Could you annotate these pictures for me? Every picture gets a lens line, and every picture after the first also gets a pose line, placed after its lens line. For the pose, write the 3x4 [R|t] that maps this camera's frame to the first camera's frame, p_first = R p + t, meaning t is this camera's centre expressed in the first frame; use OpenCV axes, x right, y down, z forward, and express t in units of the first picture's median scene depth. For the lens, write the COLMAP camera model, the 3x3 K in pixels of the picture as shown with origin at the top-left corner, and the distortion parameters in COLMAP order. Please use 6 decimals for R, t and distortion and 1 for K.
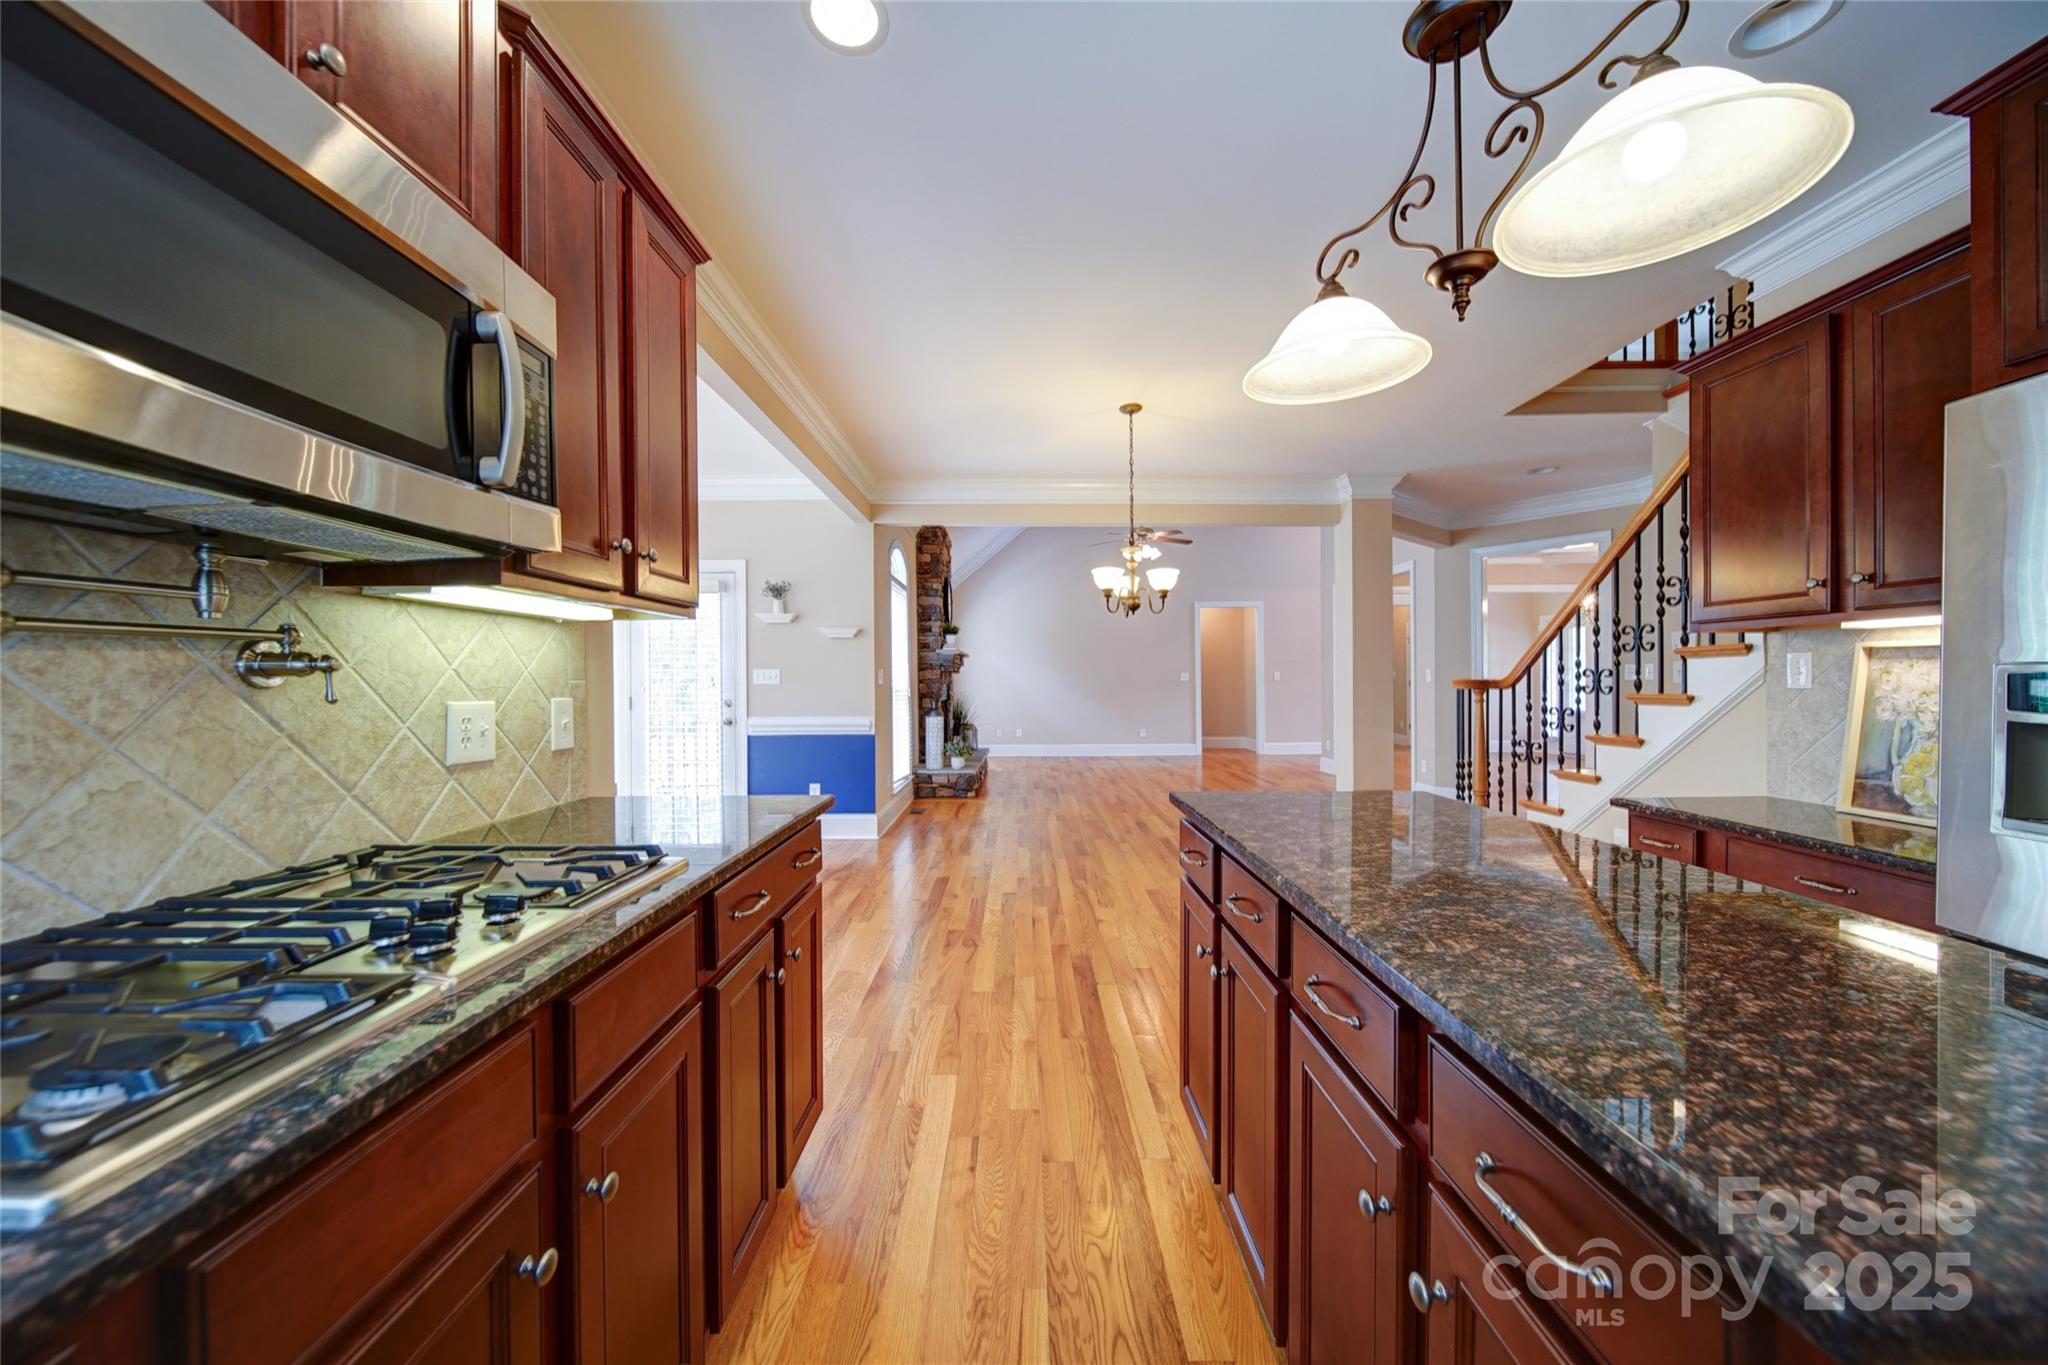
lens RADIAL K [[726.2, 0, 1029.6], [0, 726.2, 682.3], [0, 0, 1]] dist [-0.001412, -0.000674]
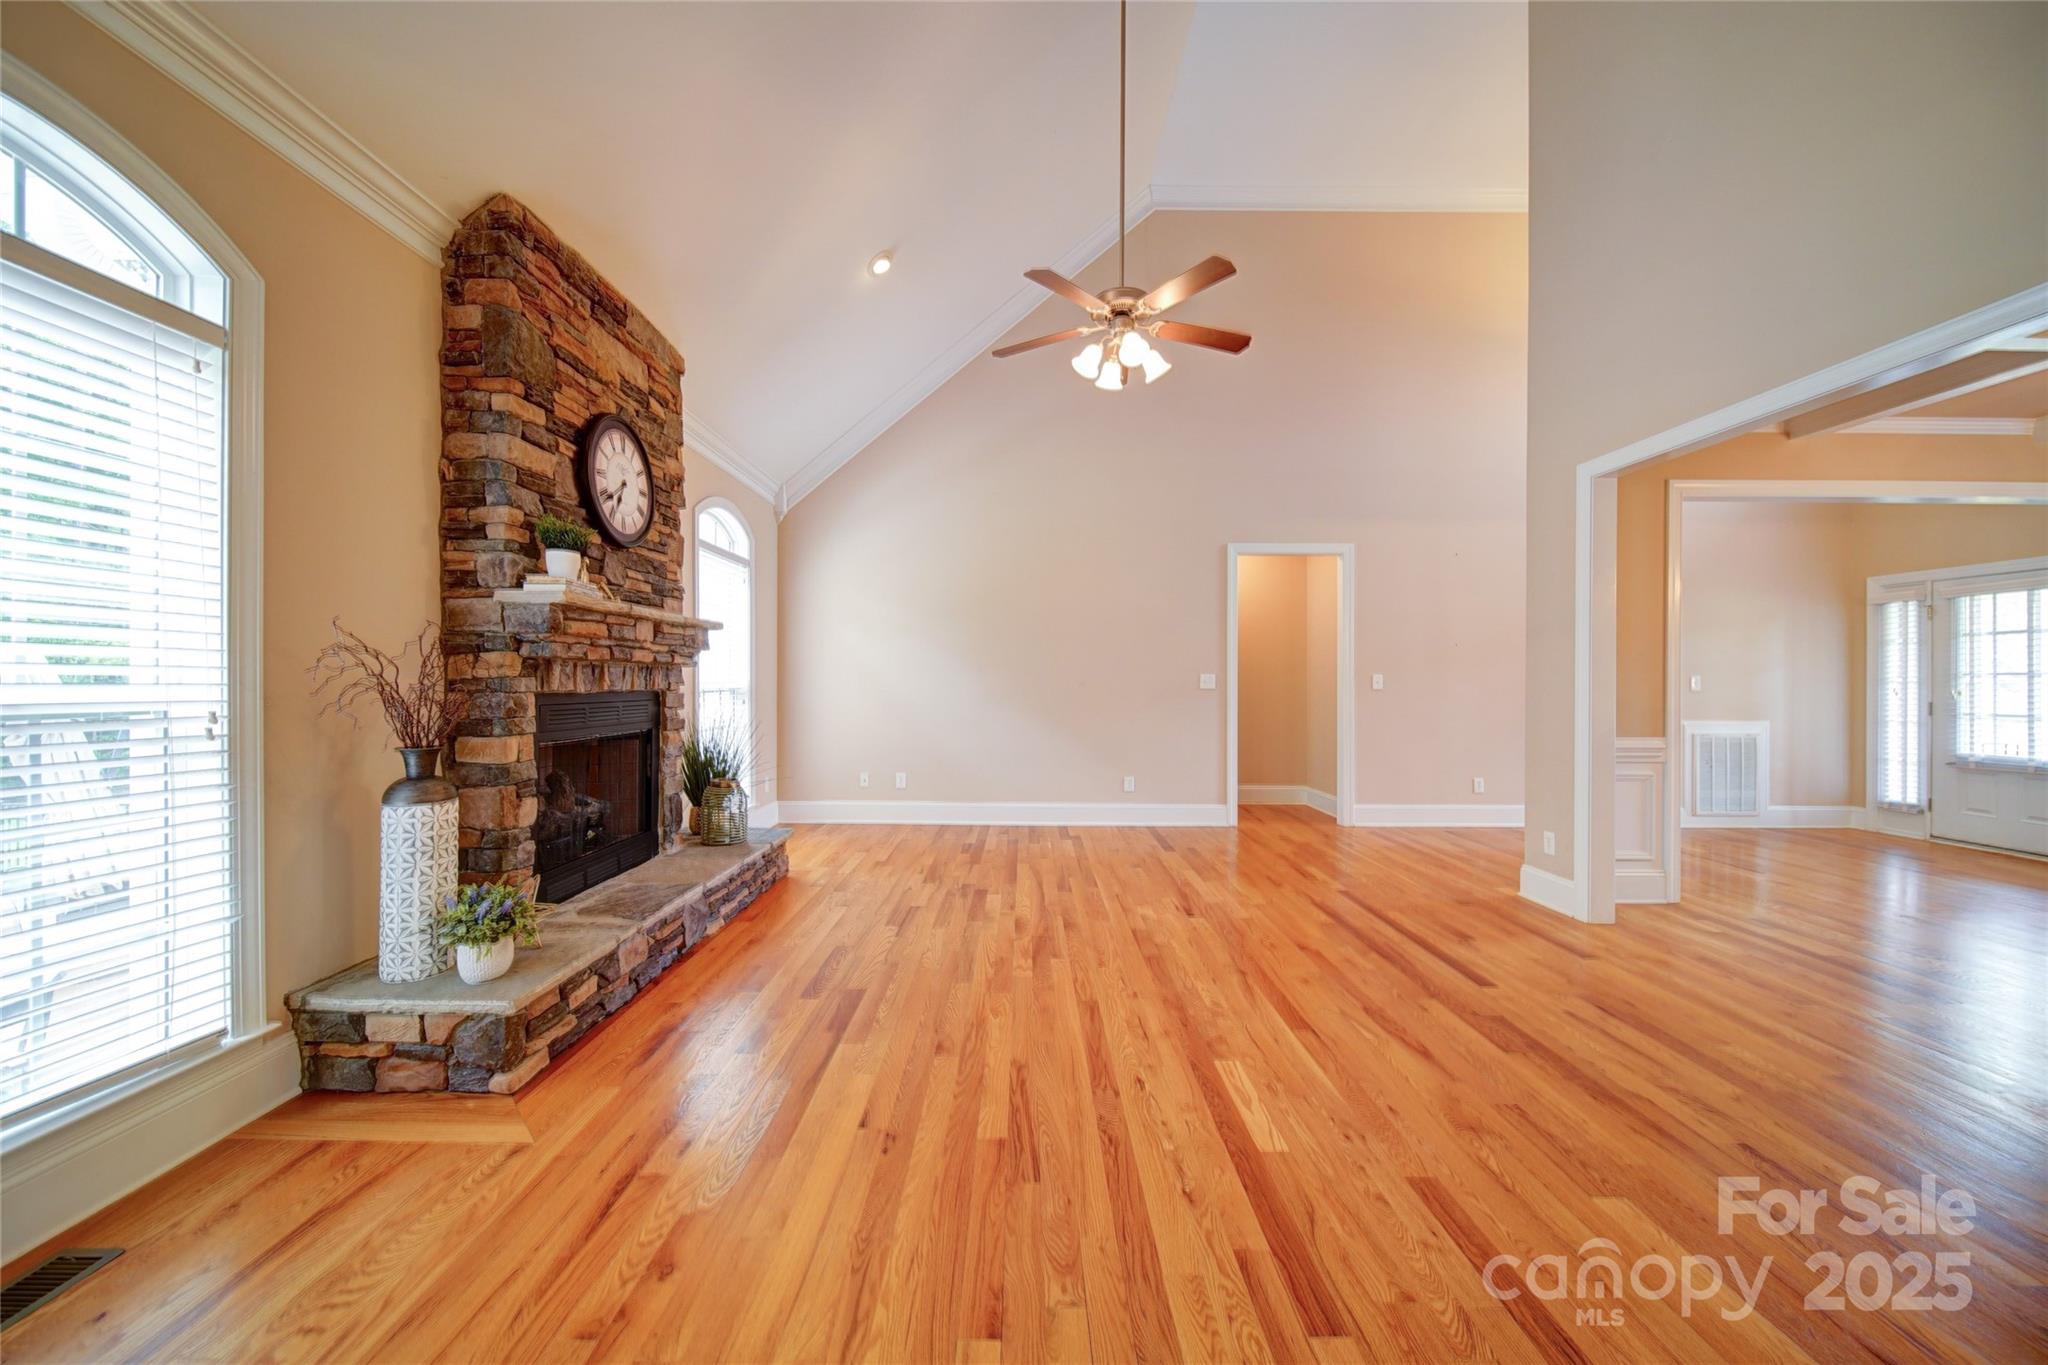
lens RADIAL K [[726.2, 0, 1031.2], [0, 726.2, 680.2], [0, 0, 1]] dist [-0.001412, -0.000674]
pose [[0.999931, 0.011582, 0.001707, 0.440501], [-0.011570, 0.999910, -0.006812, -0.016237], [-0.001786, 0.006791, 0.999975, 2.496202]]
